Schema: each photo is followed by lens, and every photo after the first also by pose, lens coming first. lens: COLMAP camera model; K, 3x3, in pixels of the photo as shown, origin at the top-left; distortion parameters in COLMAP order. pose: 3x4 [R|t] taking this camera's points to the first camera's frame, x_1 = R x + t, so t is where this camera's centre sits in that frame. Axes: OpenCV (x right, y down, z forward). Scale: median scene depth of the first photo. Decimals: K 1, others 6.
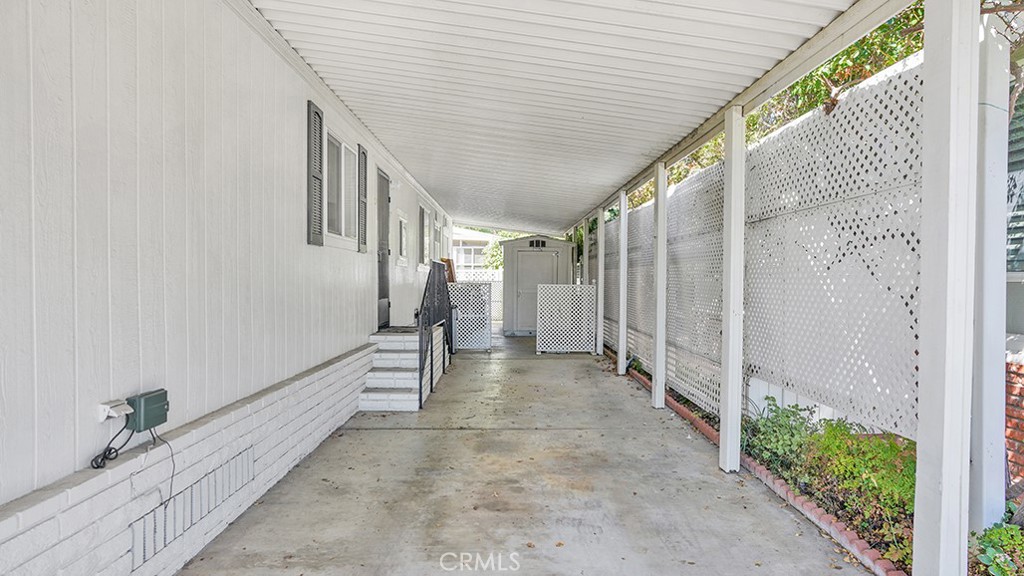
lens RADIAL K [[620.7, 0, 512.0], [0, 620.7, 288.0], [0, 0, 1]] dist [0.000132, -0.000087]
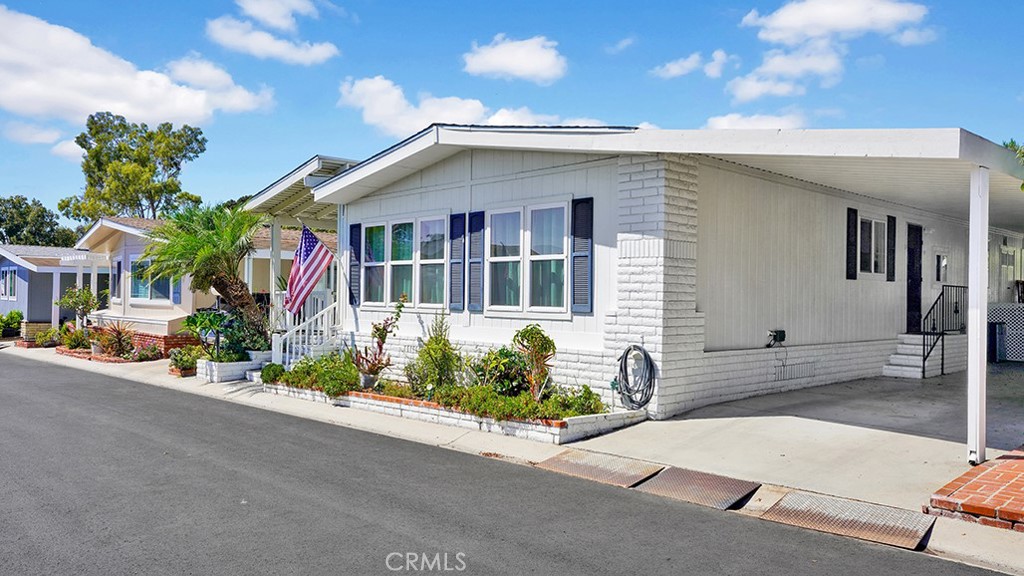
lens RADIAL K [[768.2, 0, 512.0], [0, 768.2, 288.0], [0, 0, 1]] dist [-0.000234, -0.000193]
pose [[0.685822, 0.000860, -0.727769, 0.663331], [-0.023057, 0.999523, -0.020547, 0.030506], [0.727404, 0.030872, 0.685515, -1.338960]]
